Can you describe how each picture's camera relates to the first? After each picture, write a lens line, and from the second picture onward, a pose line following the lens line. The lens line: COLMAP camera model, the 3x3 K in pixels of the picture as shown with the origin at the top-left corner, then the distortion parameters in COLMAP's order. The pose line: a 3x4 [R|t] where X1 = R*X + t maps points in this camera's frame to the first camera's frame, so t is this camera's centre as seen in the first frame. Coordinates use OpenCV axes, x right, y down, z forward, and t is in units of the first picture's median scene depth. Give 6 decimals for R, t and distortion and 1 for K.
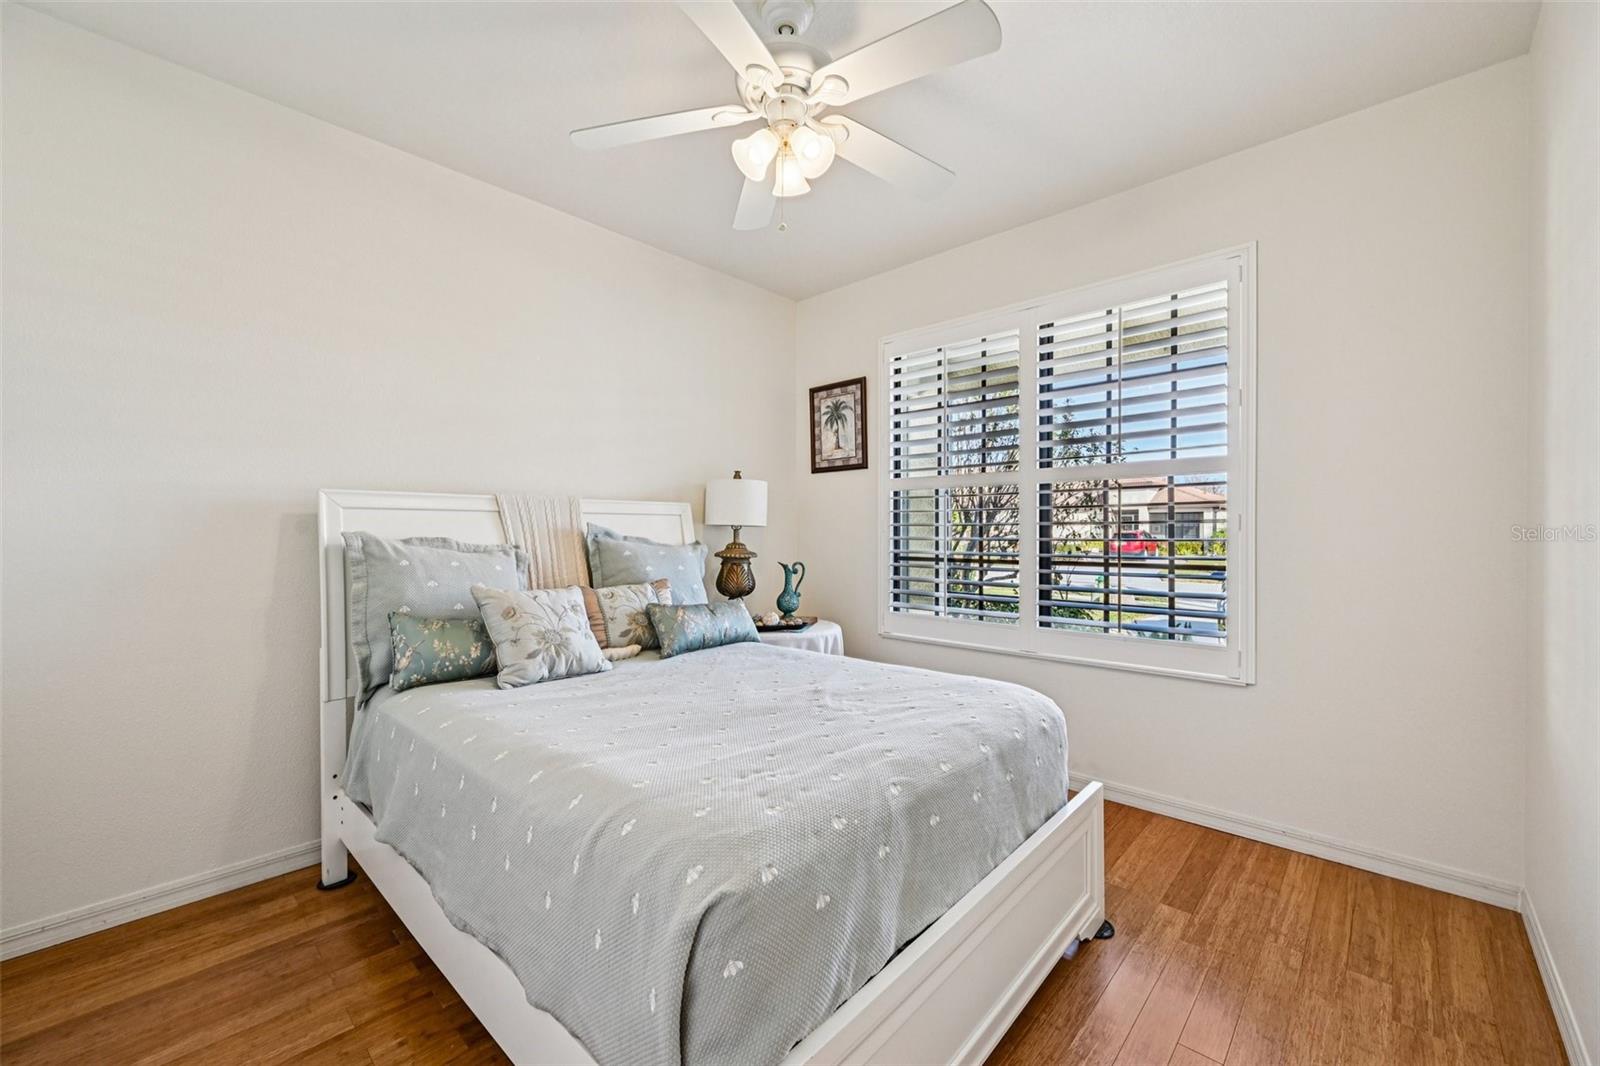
lens RADIAL K [[636.8, 0, 800.0], [0, 636.8, 533.0], [0, 0, 1]] dist [0.002011, 0.000130]
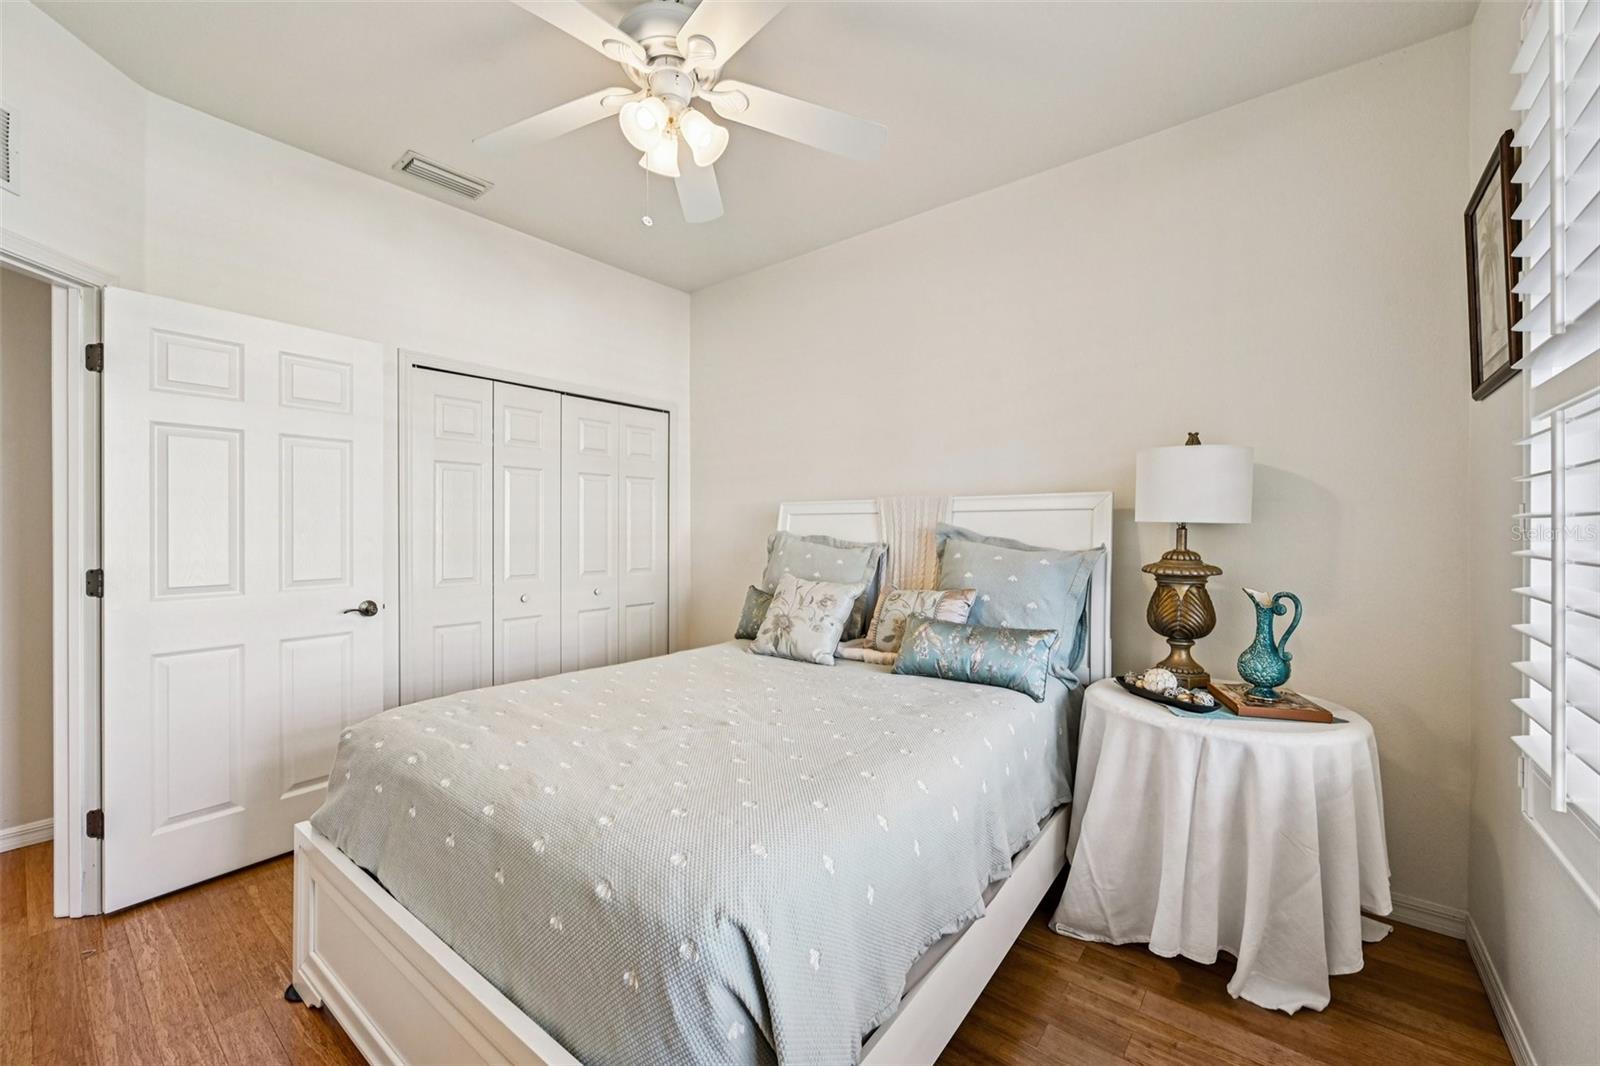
lens RADIAL K [[636.8, 0, 800.0], [0, 636.8, 533.0], [0, 0, 1]] dist [0.002011, 0.000130]
pose [[0.081257, 0.002550, -0.996690, 0.479376], [-0.008792, 0.999960, 0.001841, 0.000133], [0.996654, 0.008613, 0.081276, 0.577774]]
